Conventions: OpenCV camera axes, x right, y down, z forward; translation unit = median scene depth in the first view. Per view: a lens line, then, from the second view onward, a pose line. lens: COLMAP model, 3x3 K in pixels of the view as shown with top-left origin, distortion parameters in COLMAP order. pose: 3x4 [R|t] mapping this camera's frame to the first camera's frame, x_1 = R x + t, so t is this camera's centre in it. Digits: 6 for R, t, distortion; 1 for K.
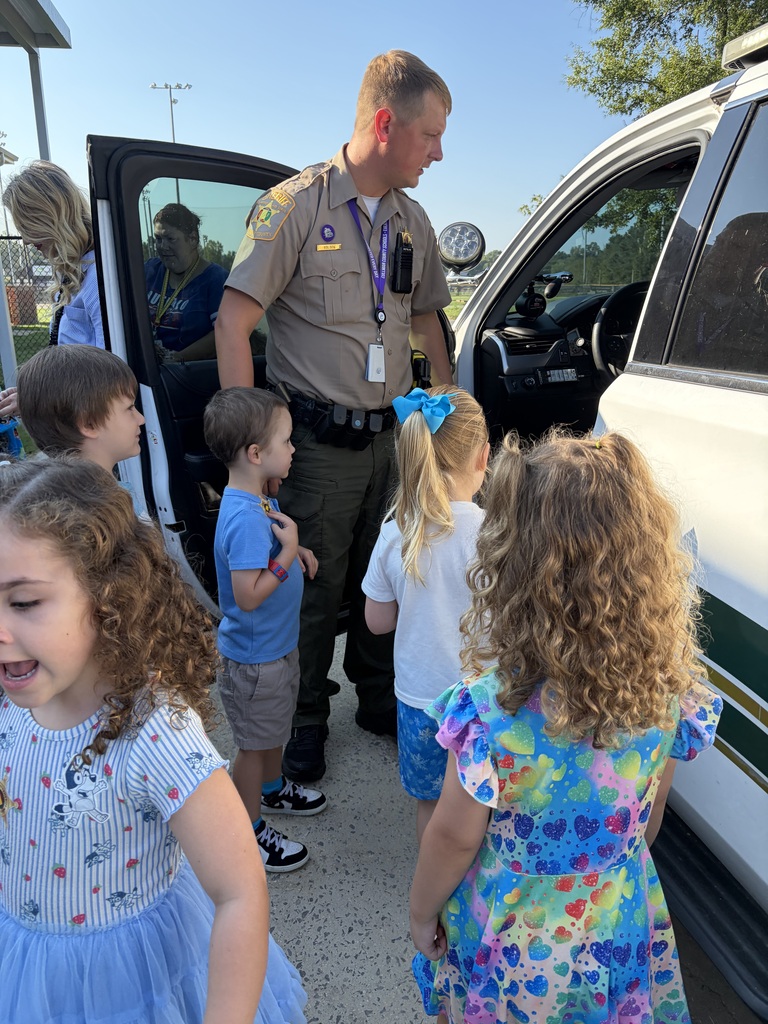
lens RADIAL K [[782.4, 0, 380.8], [0, 782.4, 512.3], [0, 0, 1]] dist [0.013947, -0.019965]
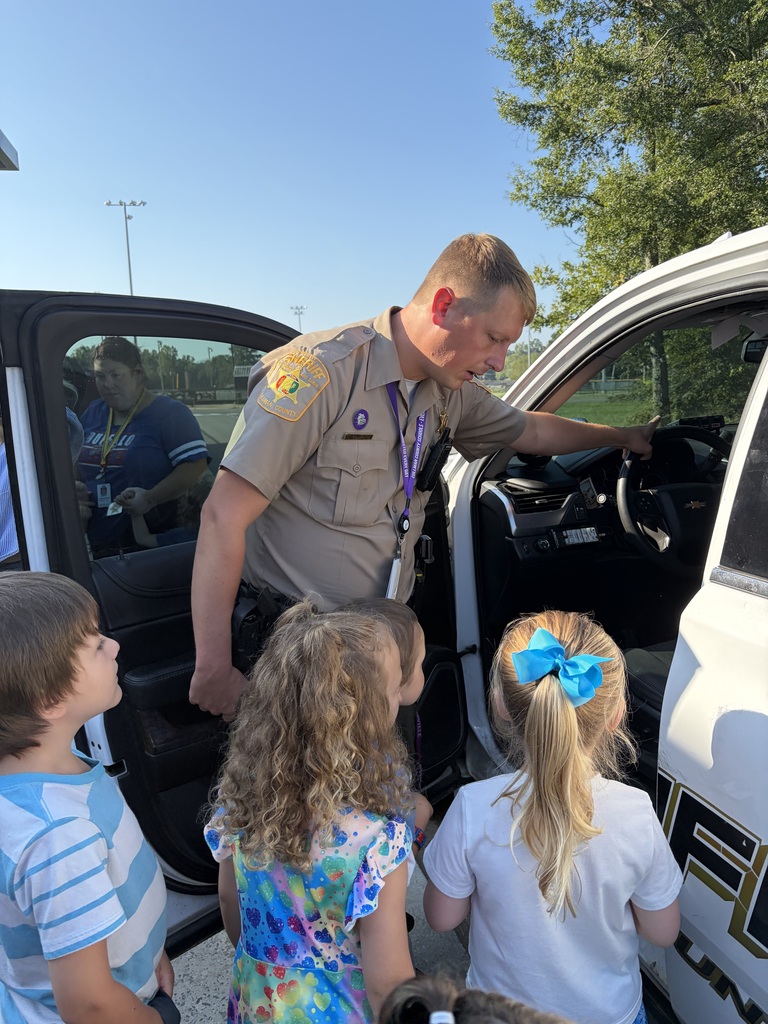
lens RADIAL K [[782.4, 0, 376.8], [0, 782.4, 520.4], [0, 0, 1]] dist [0.013947, -0.019965]
pose [[0.998167, -0.032848, 0.050837, -0.029269], [0.038317, 0.993121, -0.110645, -0.100171], [-0.046853, 0.112390, 0.992559, 0.158559]]
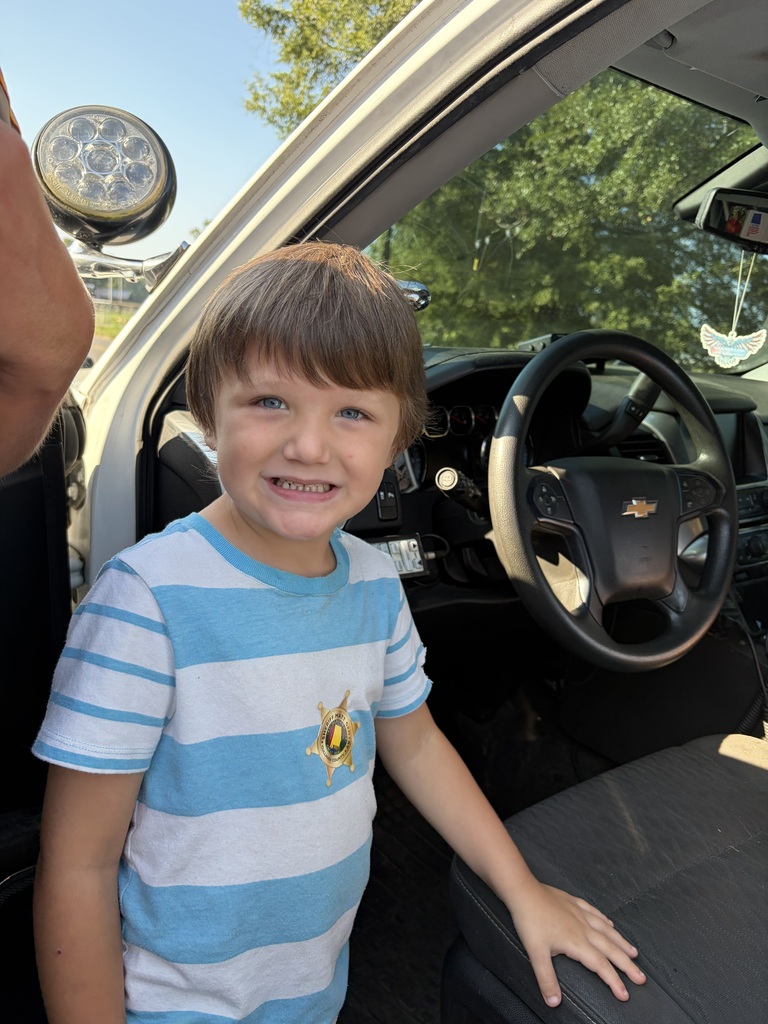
lens RADIAL K [[782.4, 0, 384.3], [0, 782.4, 500.2], [0, 0, 1]] dist [0.013947, -0.019965]
pose [[0.909640, 0.024078, 0.414699, 0.073224], [-0.001866, 0.998545, -0.053885, -0.172443], [-0.415393, 0.048242, 0.908362, 0.629673]]
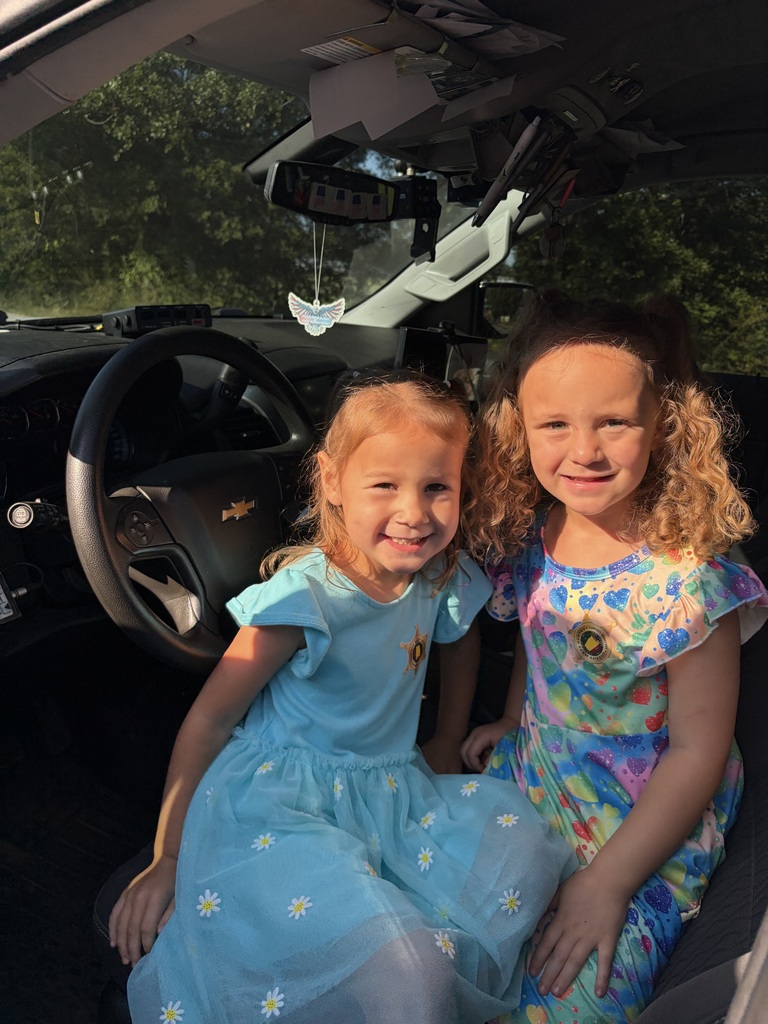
lens RADIAL K [[782.4, 0, 386.0], [0, 782.4, 510.3], [0, 0, 1]] dist [0.013947, -0.019965]
pose [[0.636432, -0.155763, 0.755442, 0.100066], [0.124914, 0.987283, 0.098331, -0.213109], [-0.761151, 0.031784, 0.647795, 0.624881]]
